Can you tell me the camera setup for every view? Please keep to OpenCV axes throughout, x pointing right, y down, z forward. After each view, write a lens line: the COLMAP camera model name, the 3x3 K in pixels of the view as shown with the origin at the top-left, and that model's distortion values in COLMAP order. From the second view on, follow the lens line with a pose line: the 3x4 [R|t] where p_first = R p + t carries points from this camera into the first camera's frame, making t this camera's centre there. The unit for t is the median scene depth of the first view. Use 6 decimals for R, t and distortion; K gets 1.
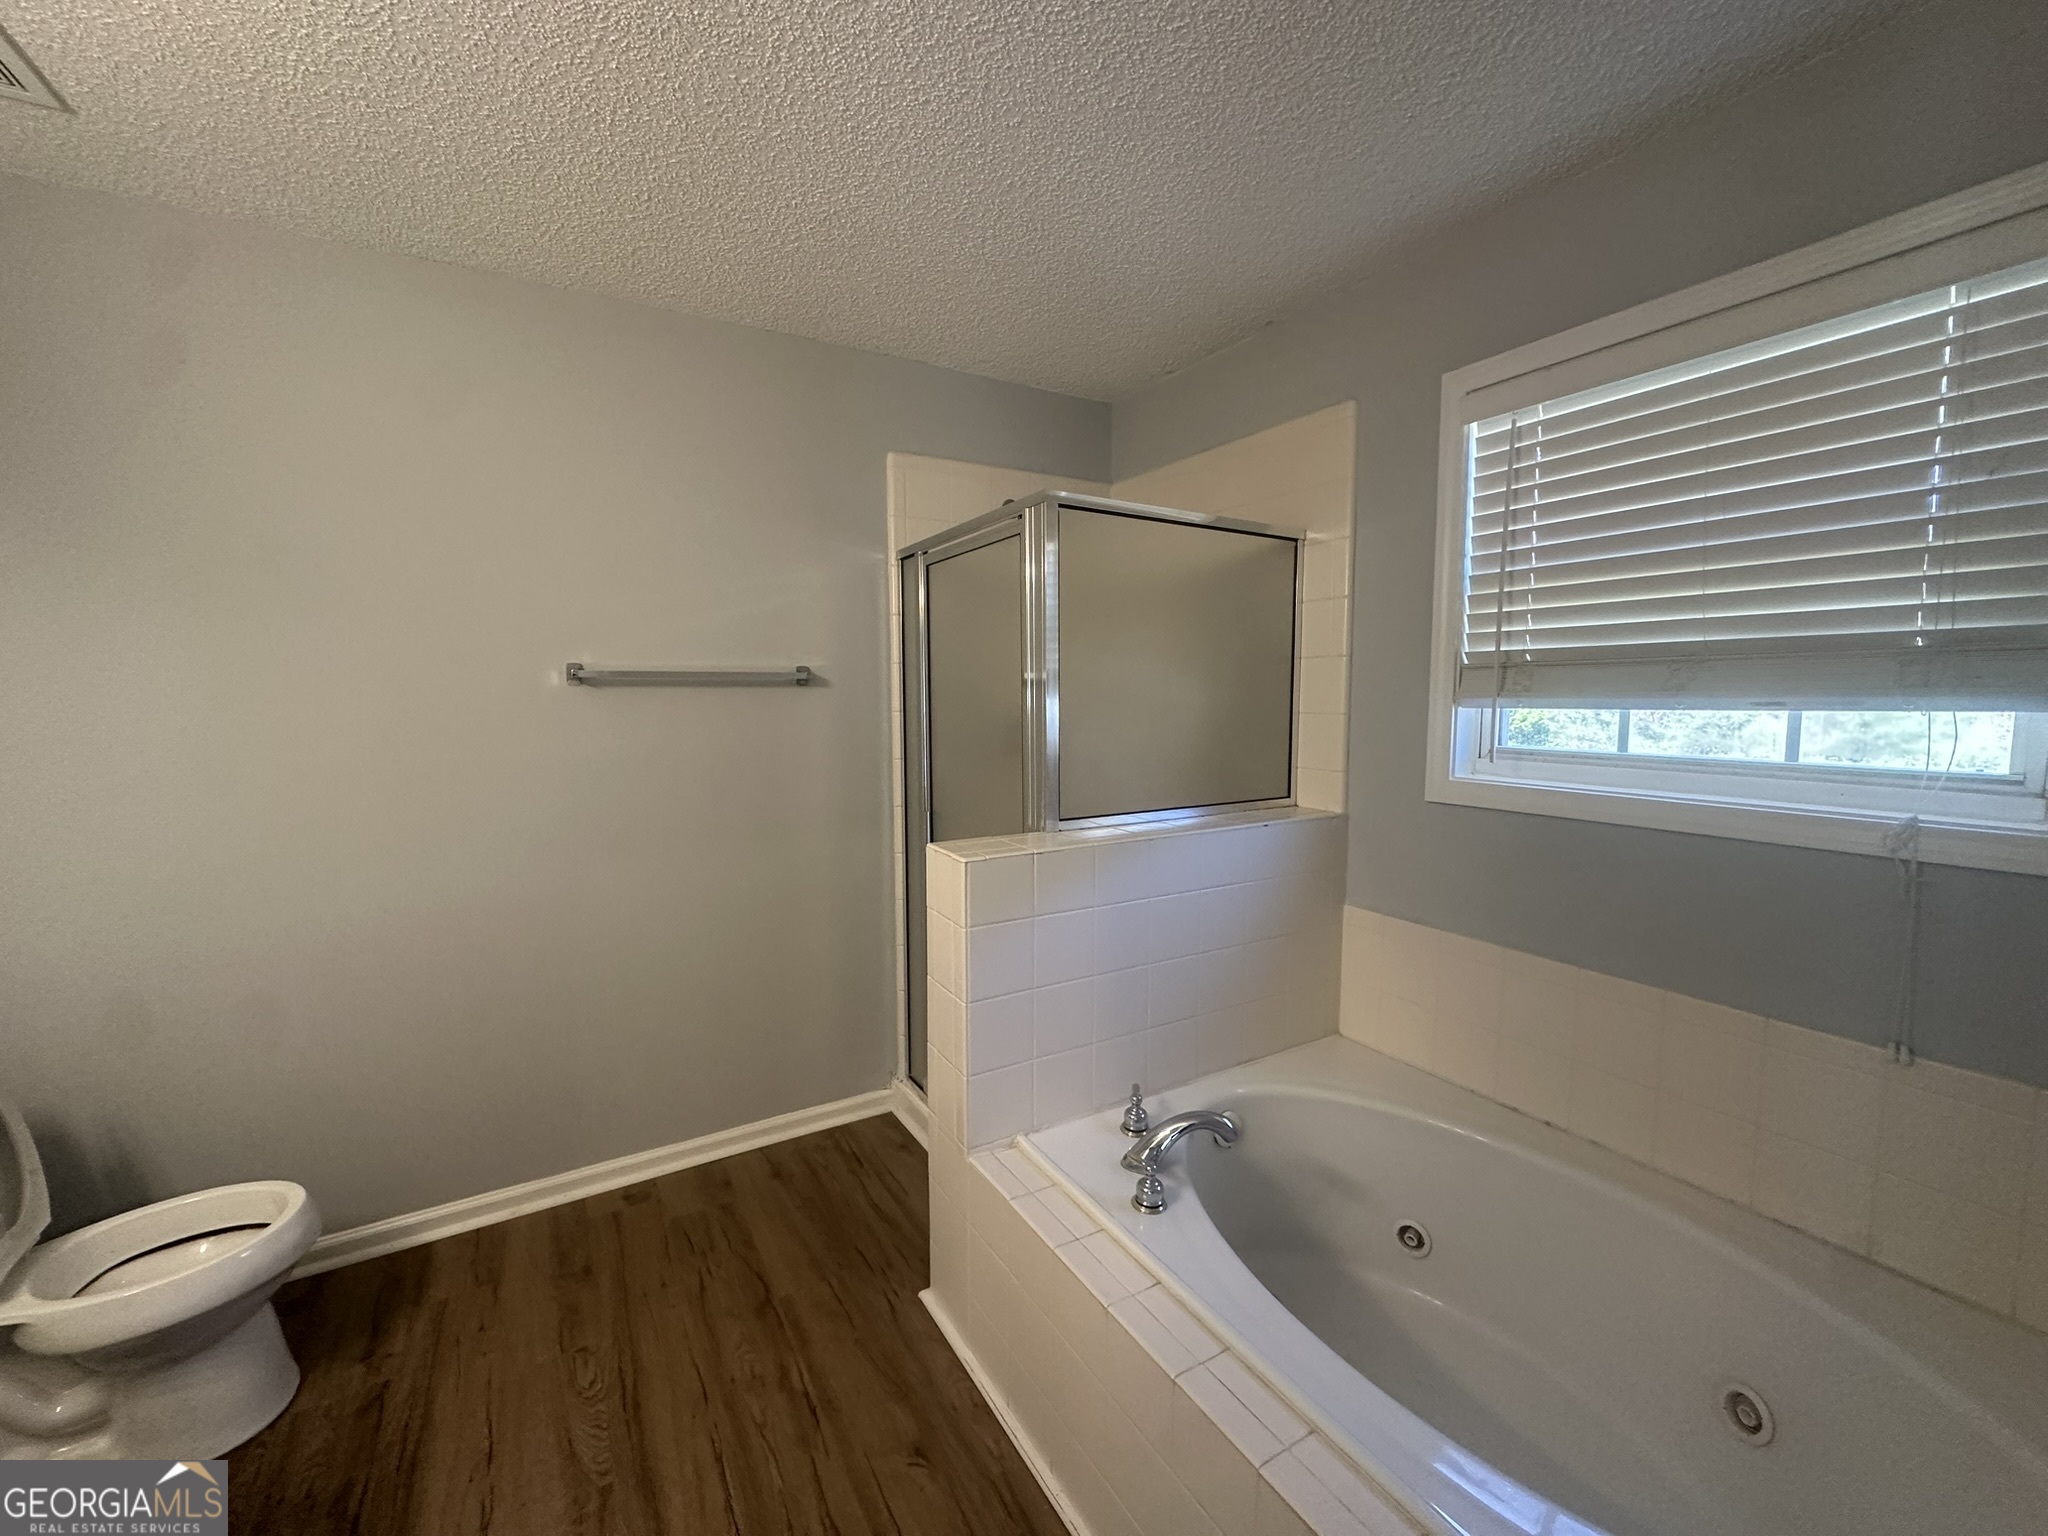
lens RADIAL K [[813.3, 0, 1024.0], [0, 813.3, 768.0], [0, 0, 1]] dist [-0.002664, -0.000325]
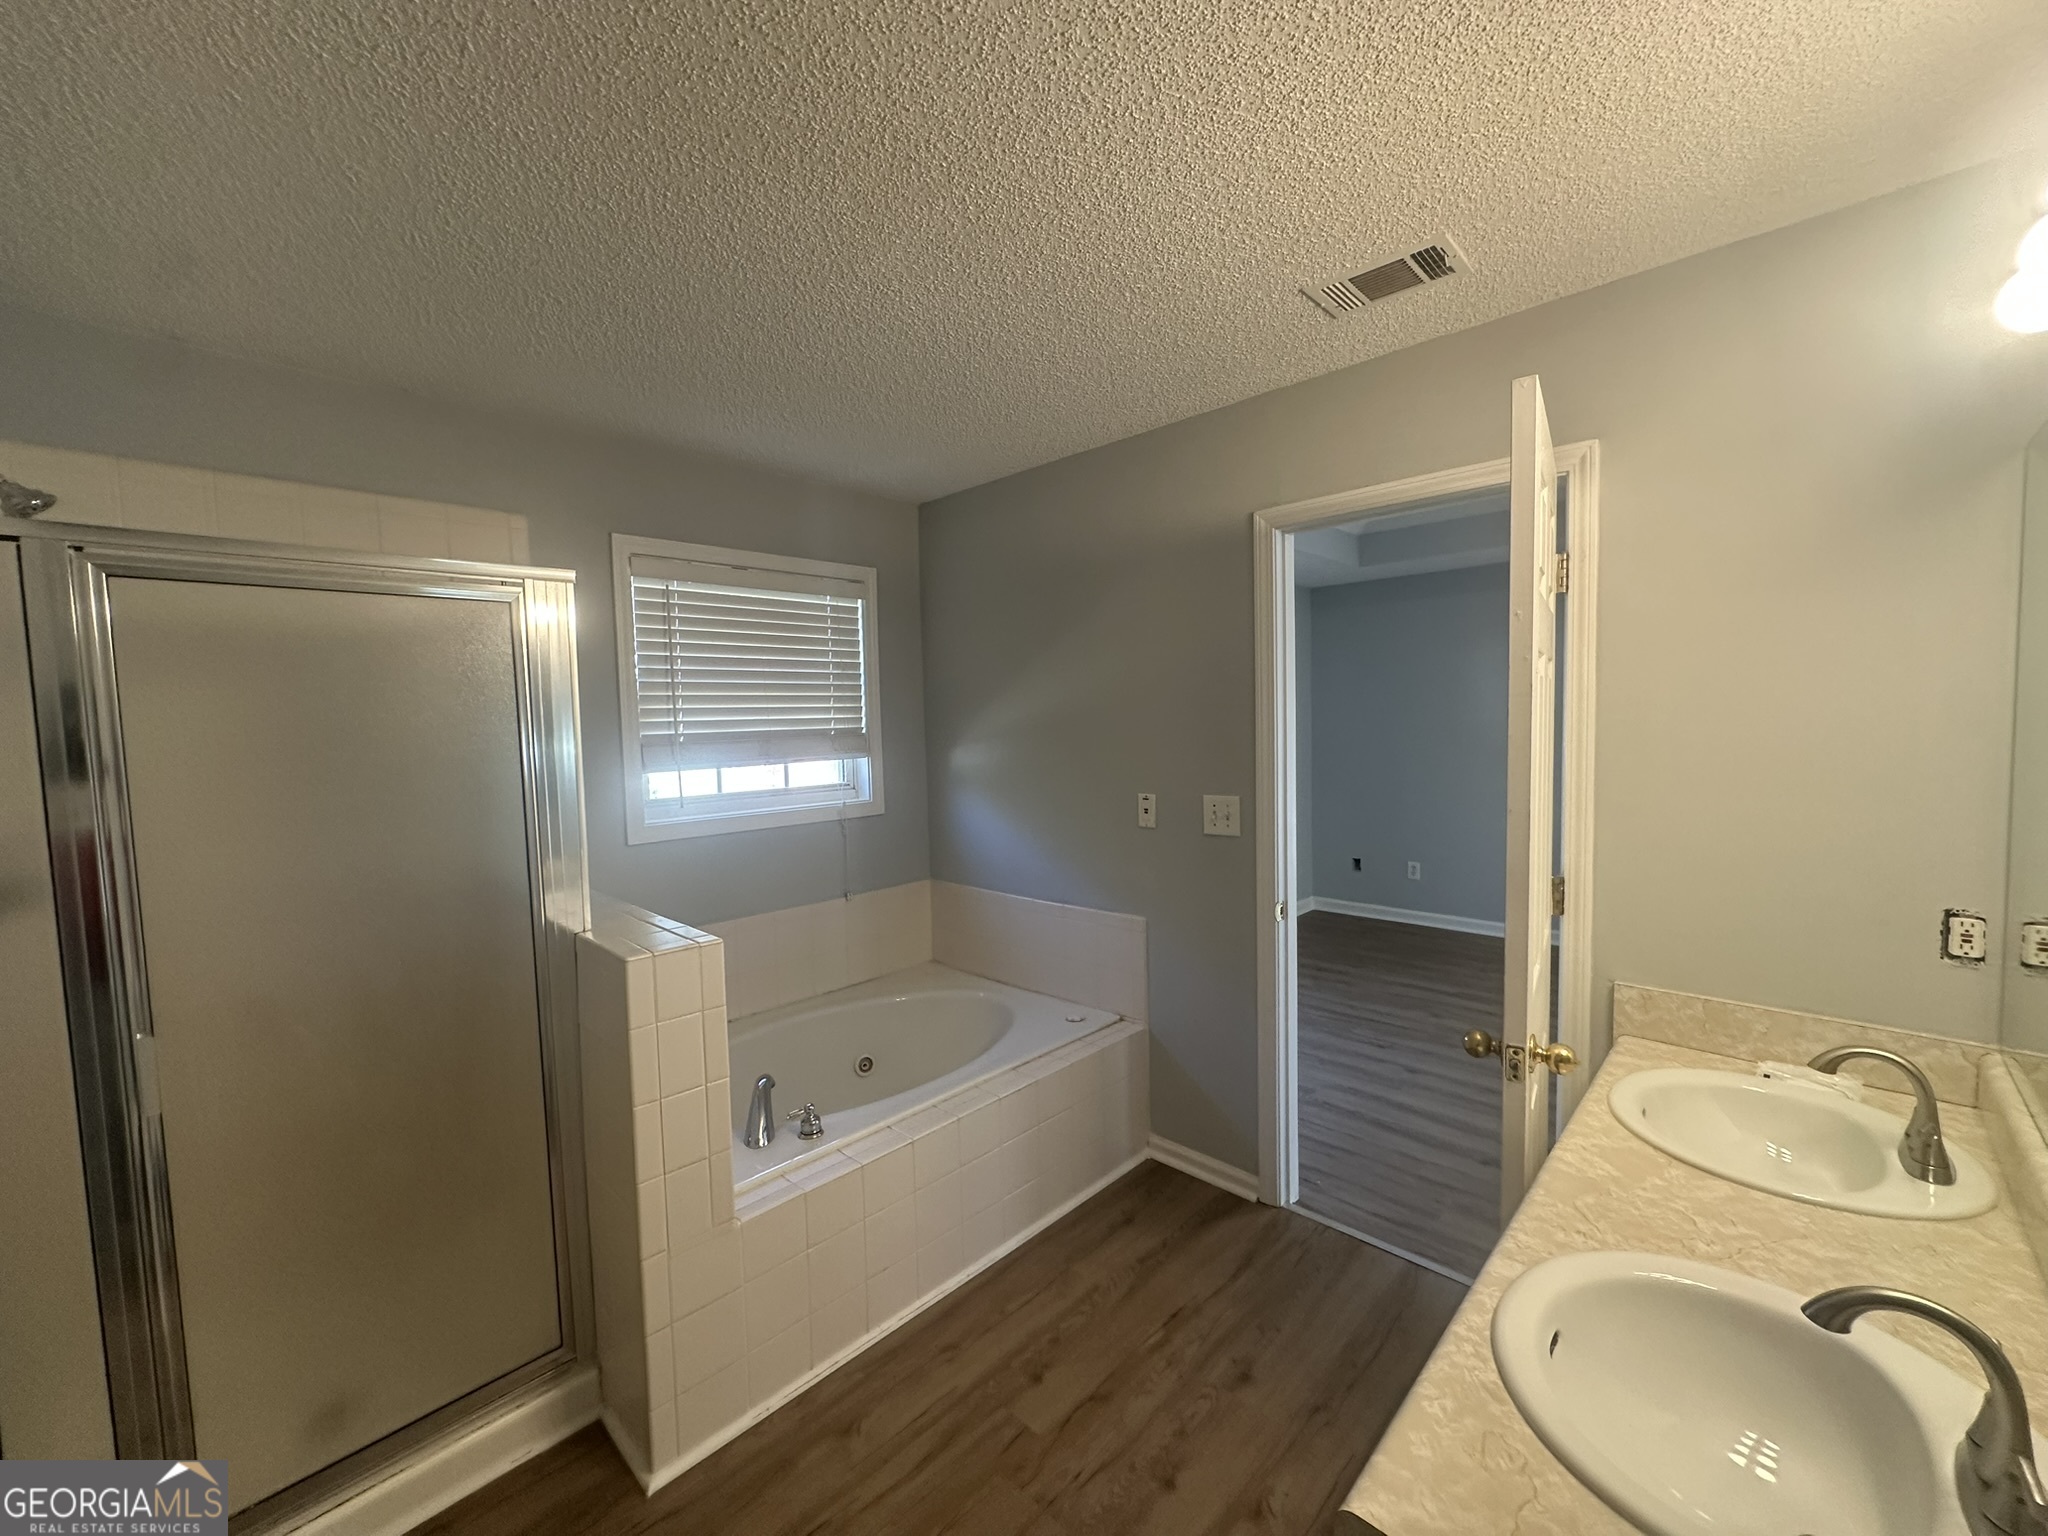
lens RADIAL K [[813.3, 0, 1024.0], [0, 813.3, 768.0], [0, 0, 1]] dist [-0.002664, -0.000325]
pose [[-0.251652, -0.037803, 0.967079, -1.309915], [0.126402, 0.989394, 0.071567, -0.134473], [-0.959528, 0.140250, -0.244204, 0.942238]]
